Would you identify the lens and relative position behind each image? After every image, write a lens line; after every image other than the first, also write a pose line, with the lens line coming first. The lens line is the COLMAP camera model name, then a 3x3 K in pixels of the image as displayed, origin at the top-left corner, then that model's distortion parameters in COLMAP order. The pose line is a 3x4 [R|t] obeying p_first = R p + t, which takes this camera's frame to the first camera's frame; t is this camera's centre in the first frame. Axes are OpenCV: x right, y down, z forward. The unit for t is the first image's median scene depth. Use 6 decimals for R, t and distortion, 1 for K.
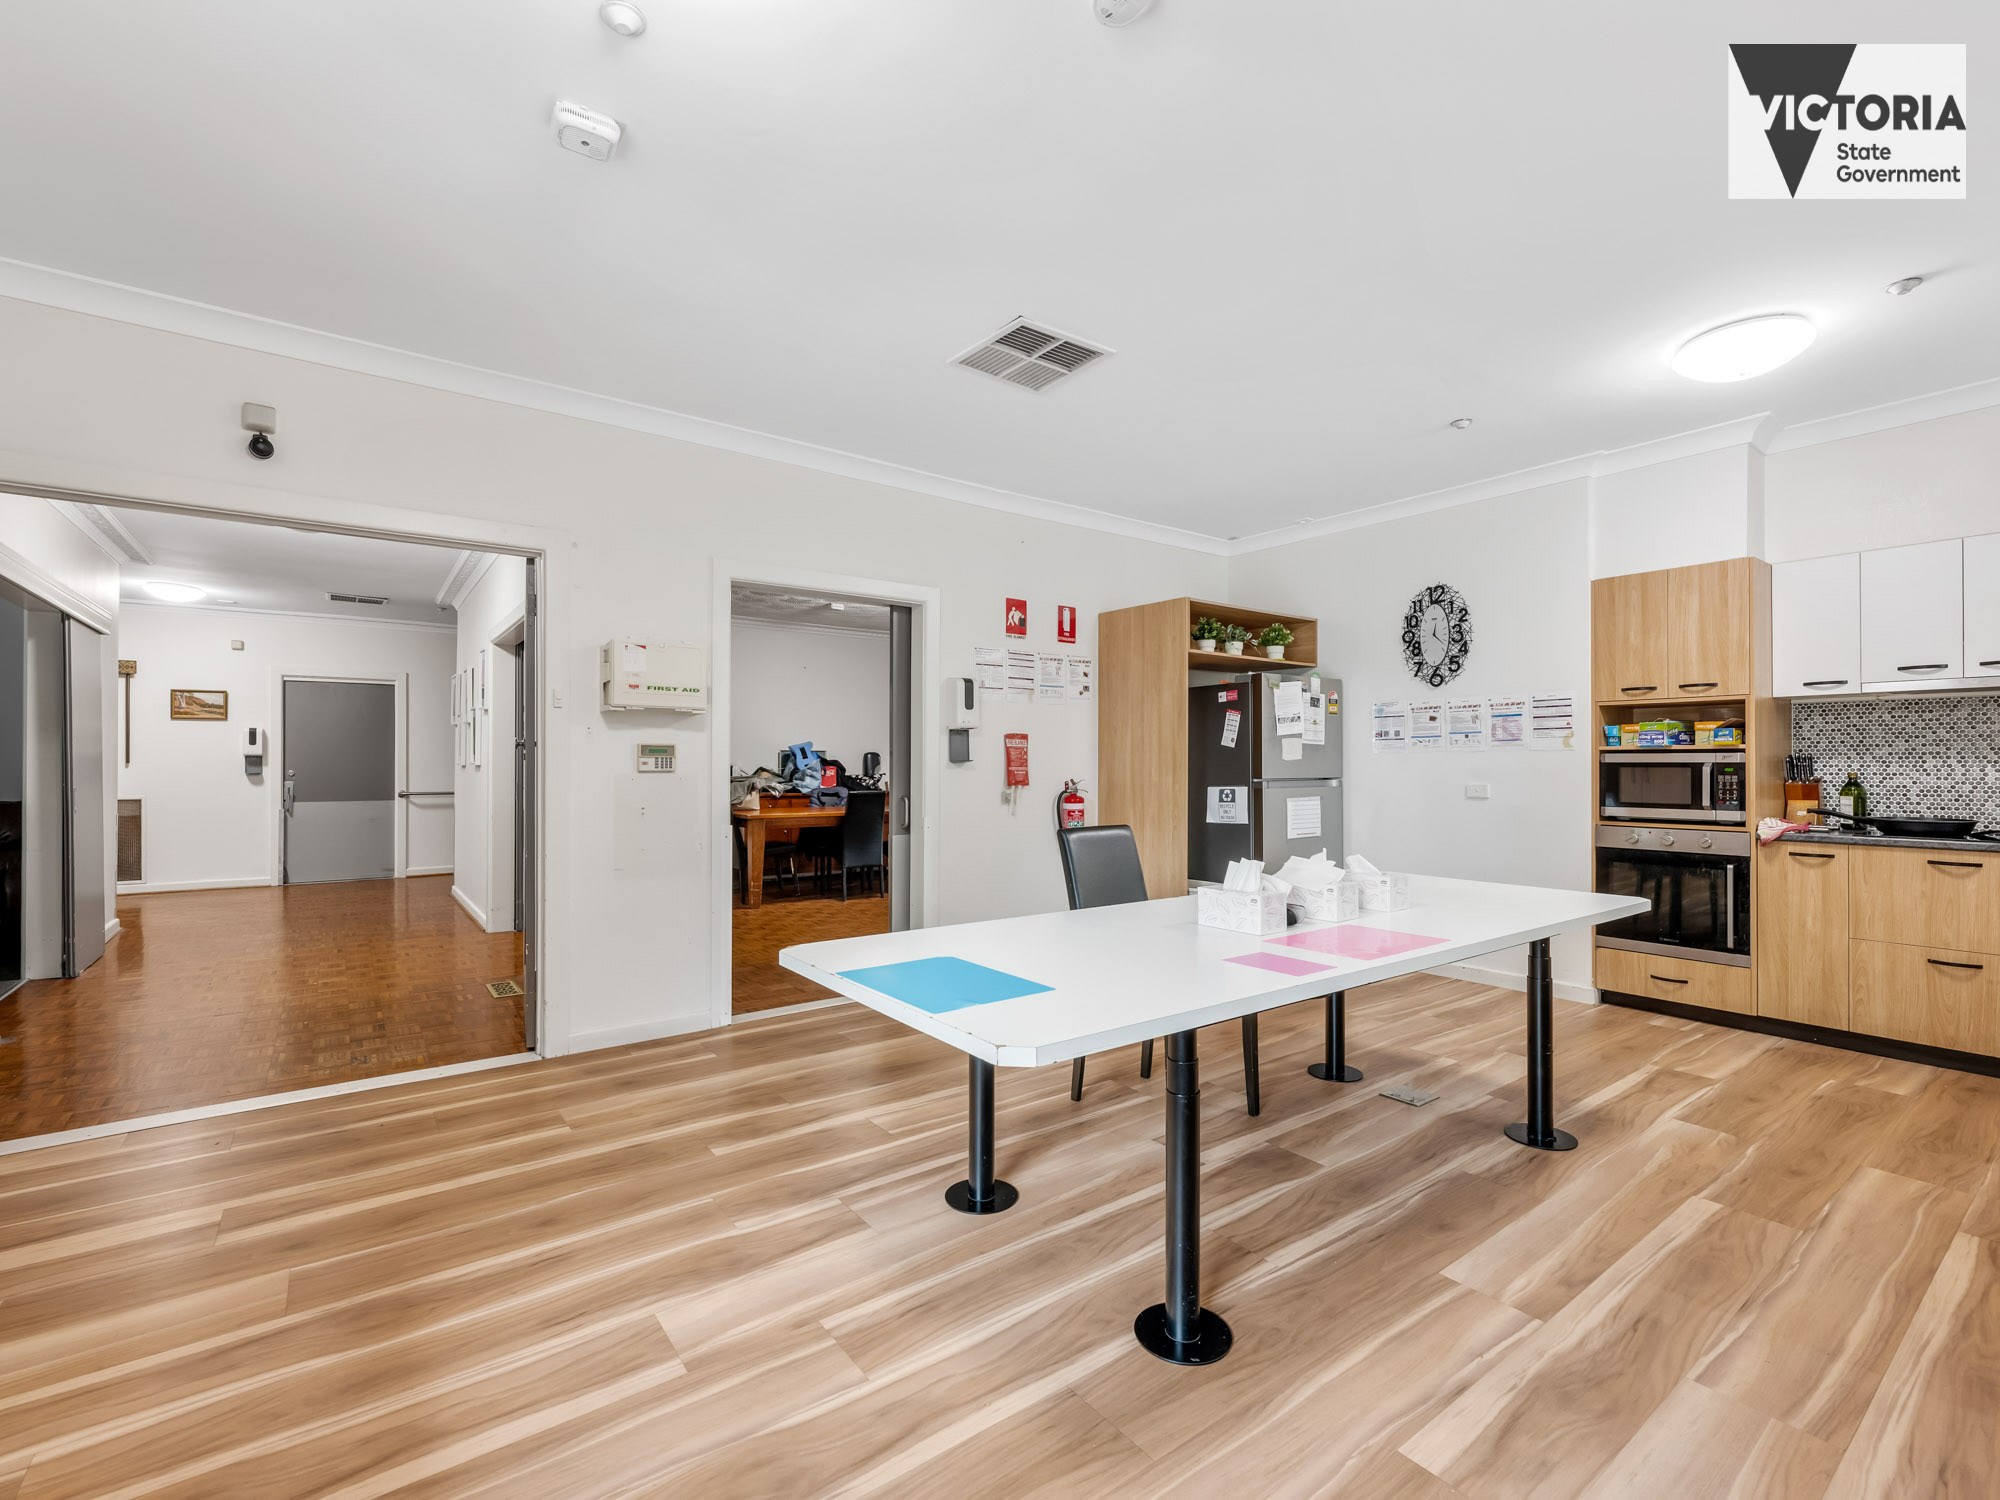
lens RADIAL K [[894.2, 0, 1004.2], [0, 894.2, 759.6], [0, 0, 1]] dist [-0.001232, -0.000279]
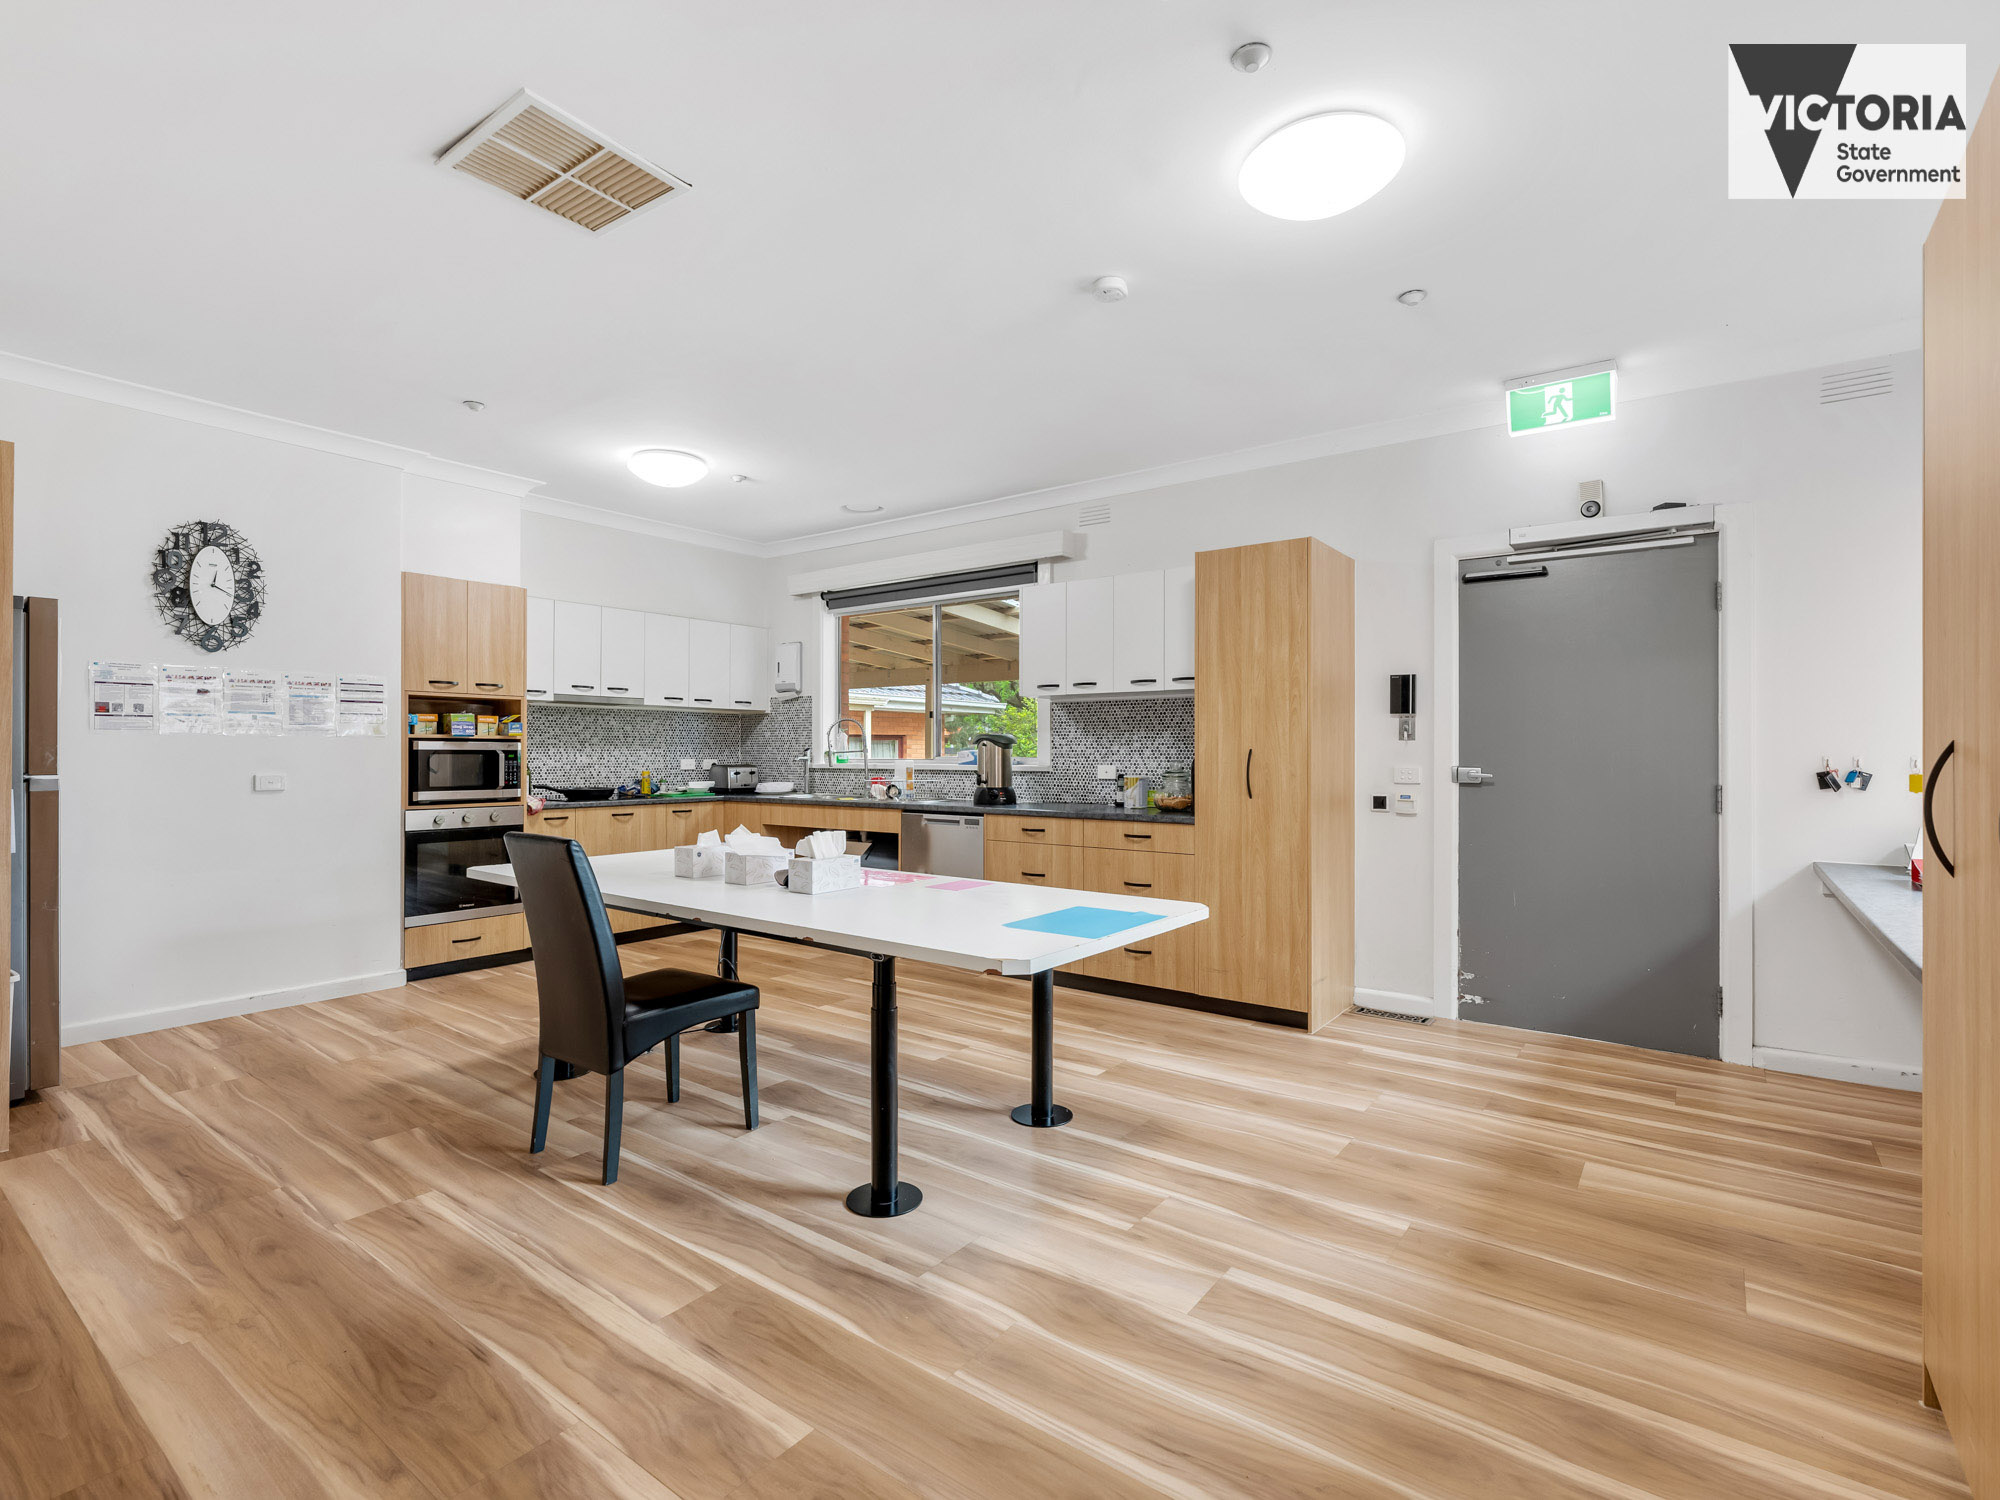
lens RADIAL K [[950.1, 0, 1000.9], [0, 950.1, 751.4], [0, 0, 1]] dist [0.004952, 0.000325]
pose [[-0.284566, 0.000102, 0.958656, -0.599197], [-0.007470, 0.999969, -0.002324, 0.002730], [-0.958627, -0.007823, -0.284557, 0.671752]]
